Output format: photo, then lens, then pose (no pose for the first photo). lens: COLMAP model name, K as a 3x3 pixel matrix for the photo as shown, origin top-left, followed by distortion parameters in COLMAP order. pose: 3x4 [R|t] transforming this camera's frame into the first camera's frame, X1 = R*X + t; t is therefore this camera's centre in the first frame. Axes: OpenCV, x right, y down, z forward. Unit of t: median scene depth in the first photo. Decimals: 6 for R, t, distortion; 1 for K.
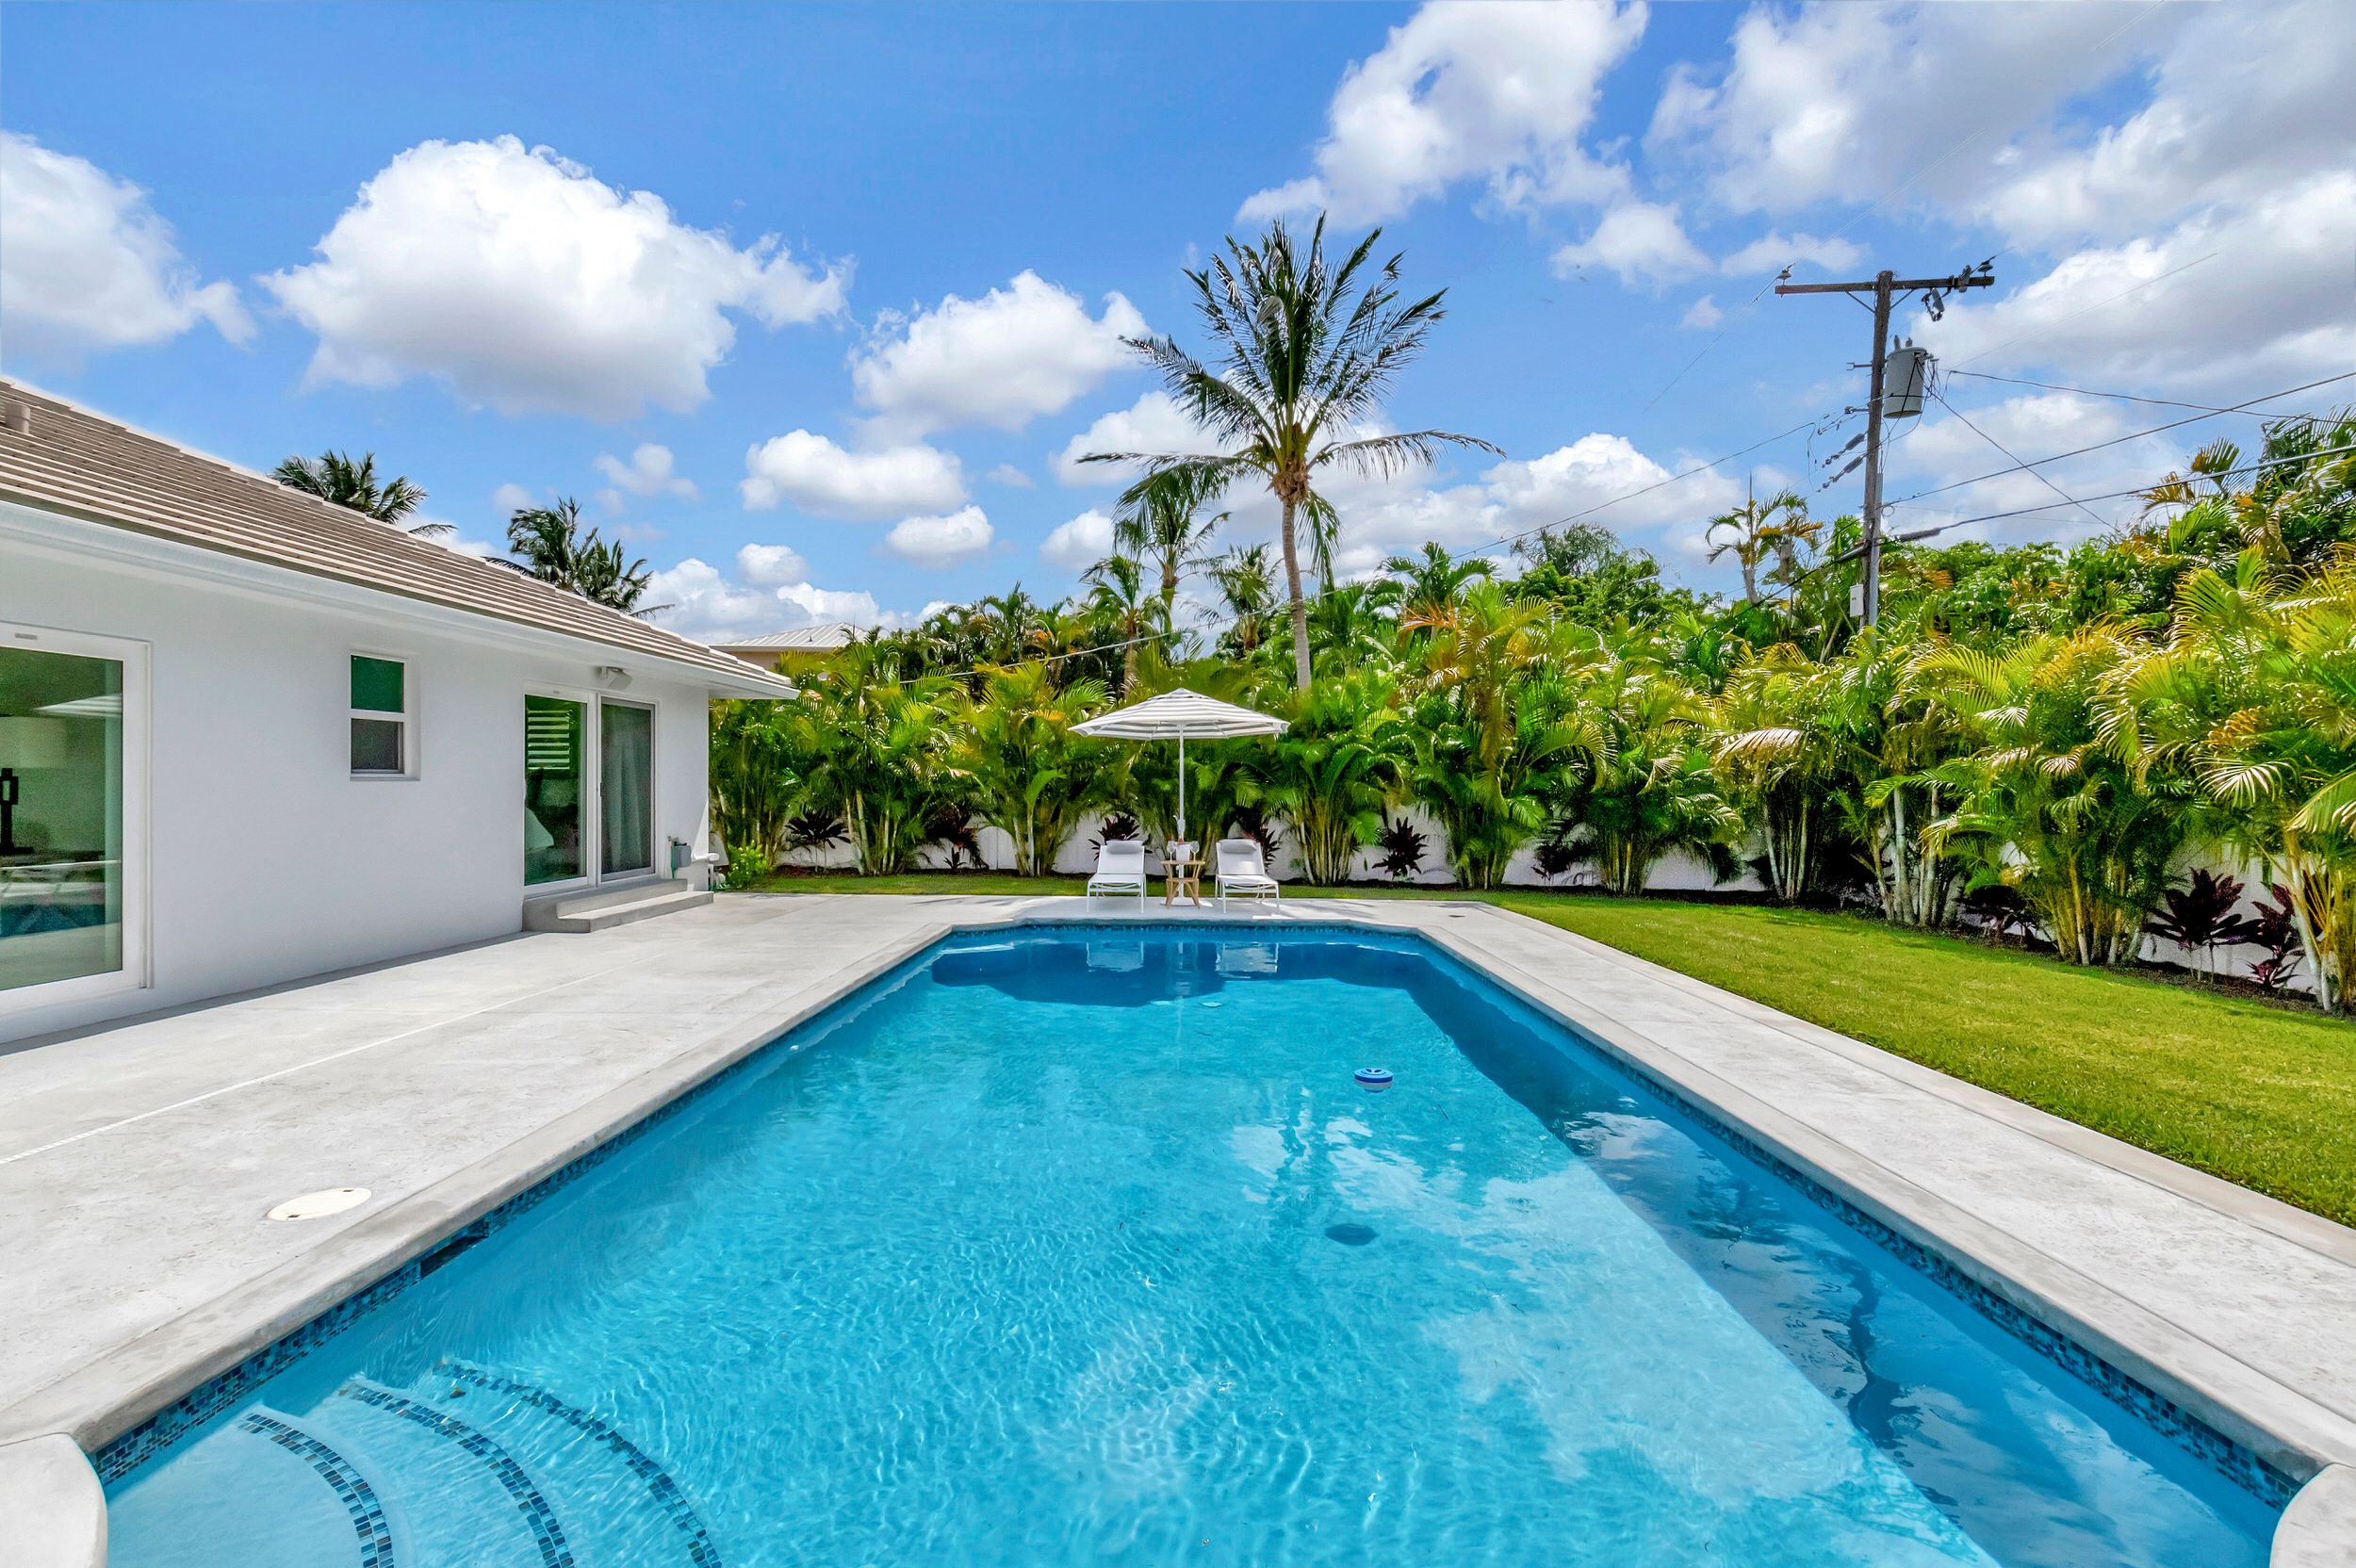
lens RADIAL K [[1036.3, 0, 1174.3], [0, 1036.3, 798.1], [0, 0, 1]] dist [-0.003517, 0.000502]
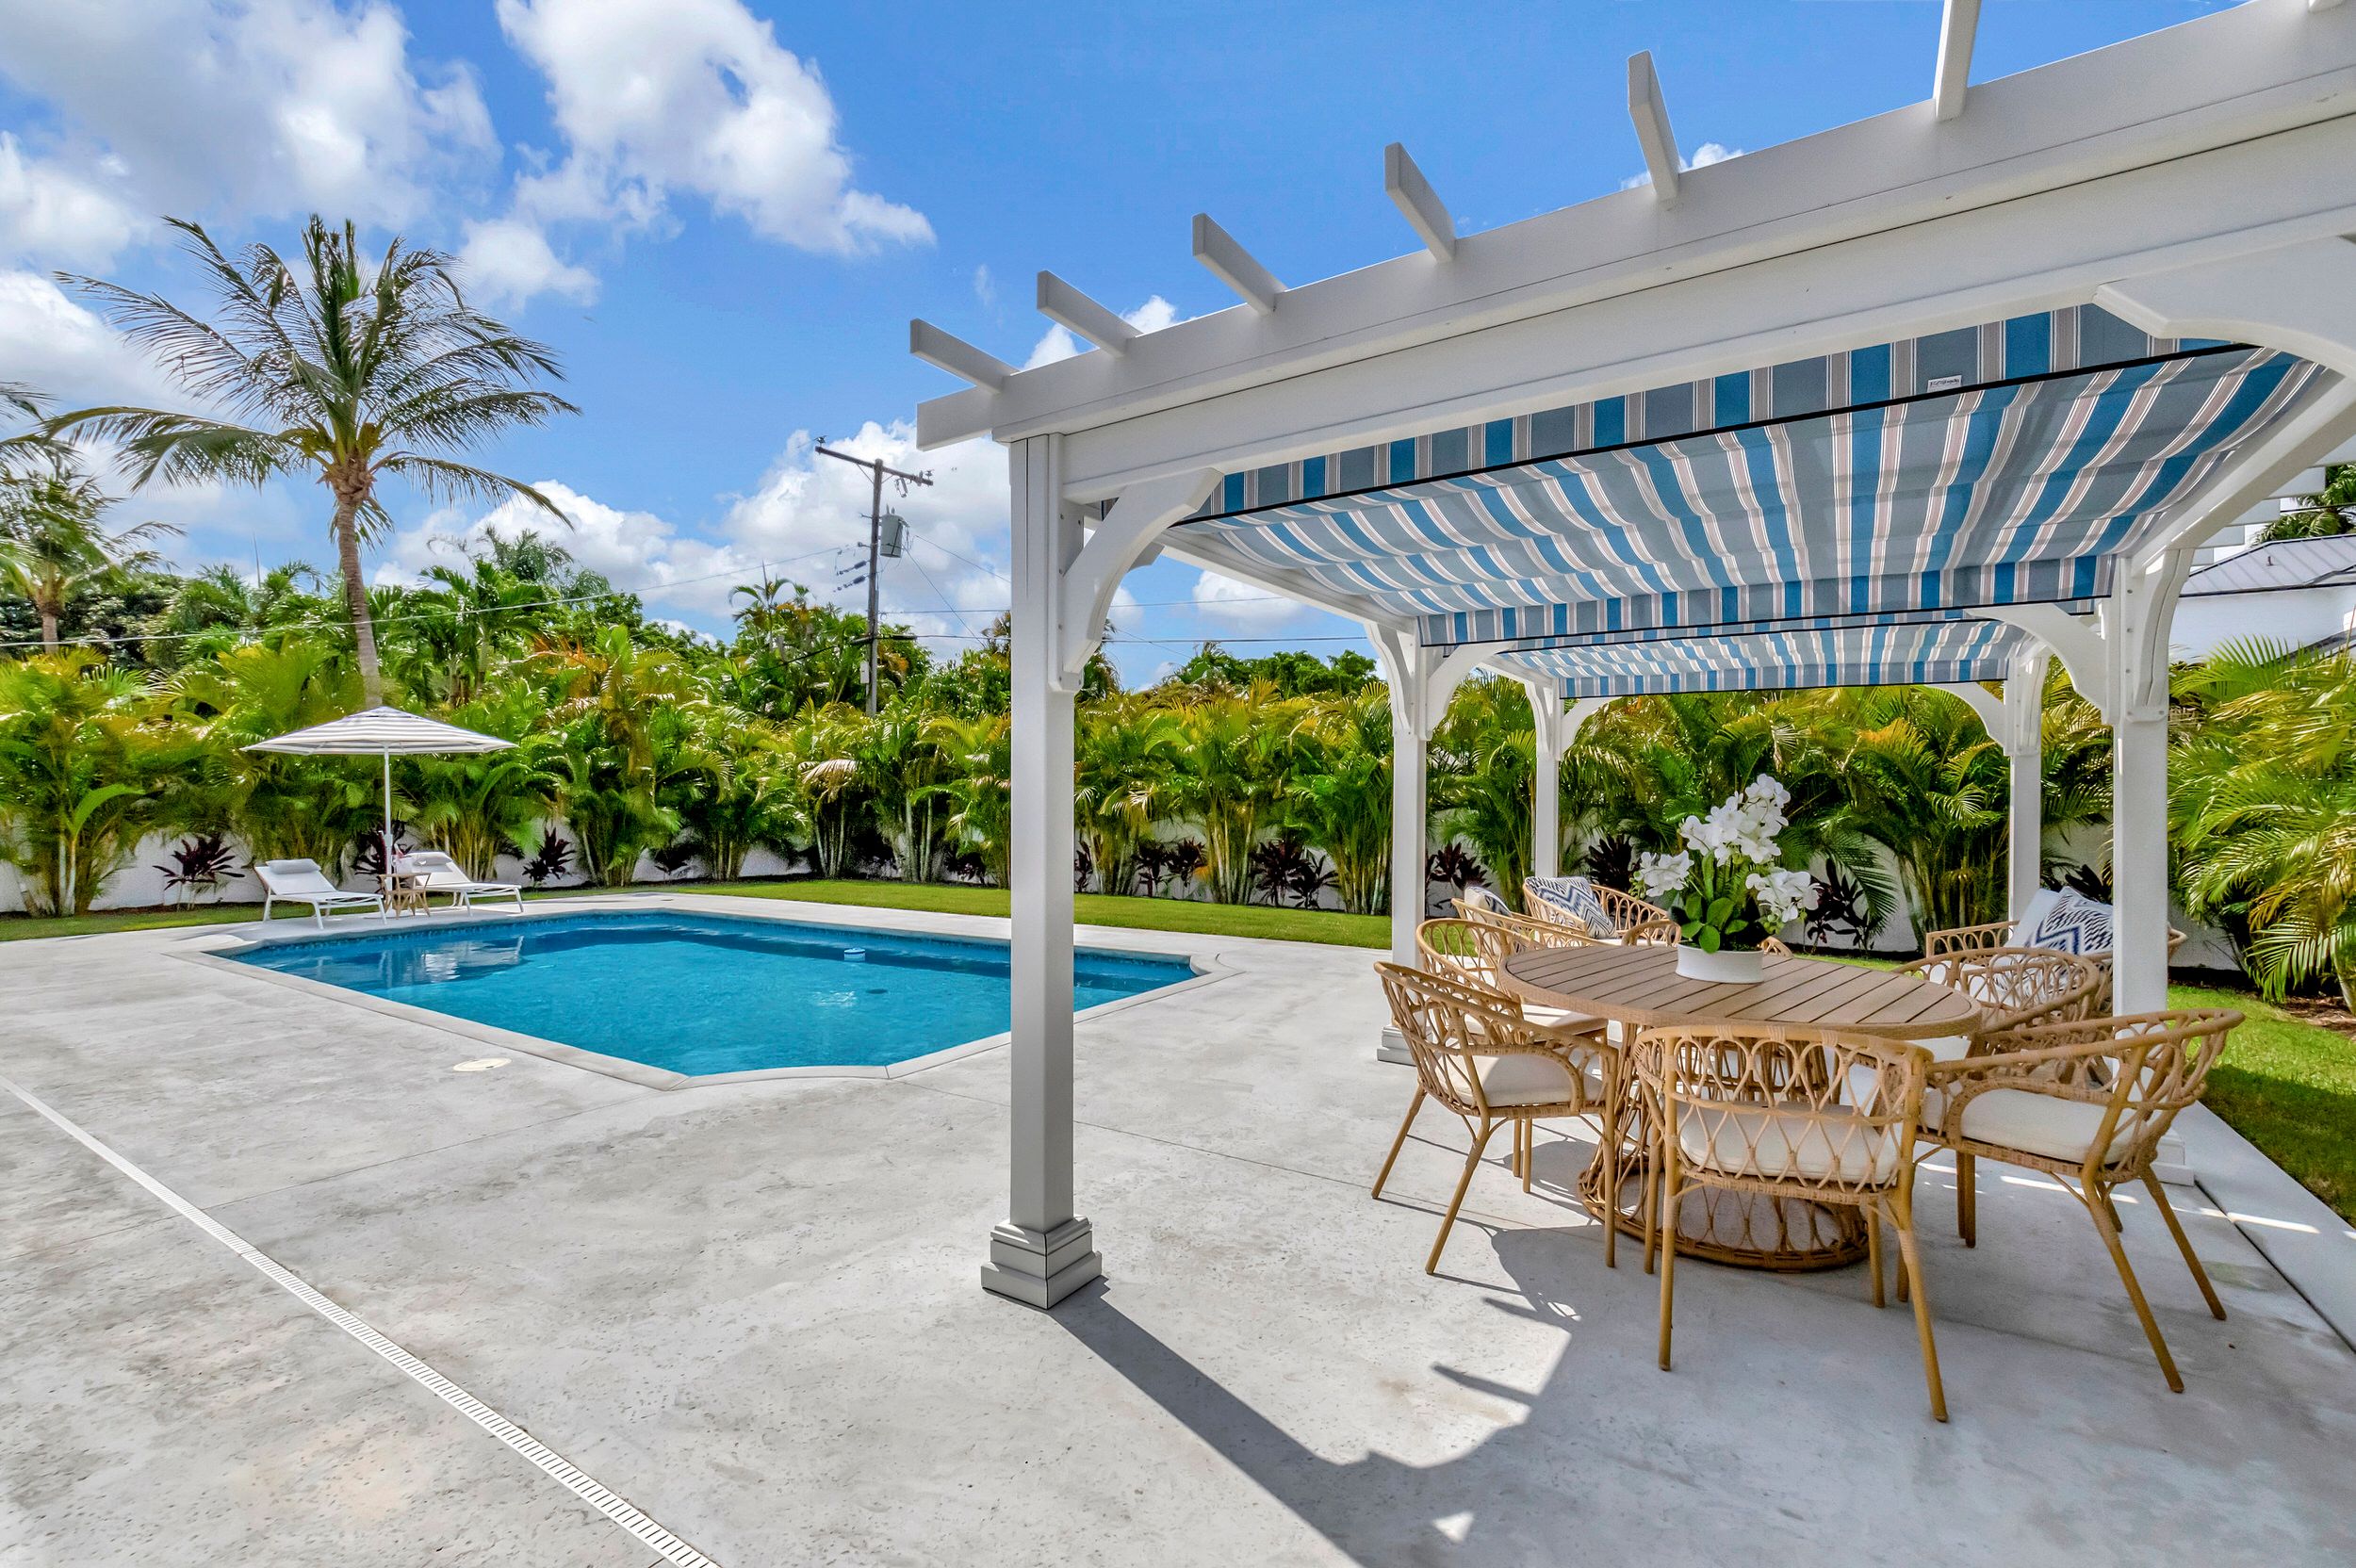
lens RADIAL K [[1014.0, 0, 1173.4], [0, 1014.0, 794.2], [0, 0, 1]] dist [-0.006465, -0.000288]
pose [[0.544117, -0.002586, 0.839005, -0.329580], [0.016156, 0.999842, -0.007396, 0.001623], [-0.838854, 0.017579, 0.544073, -0.165496]]
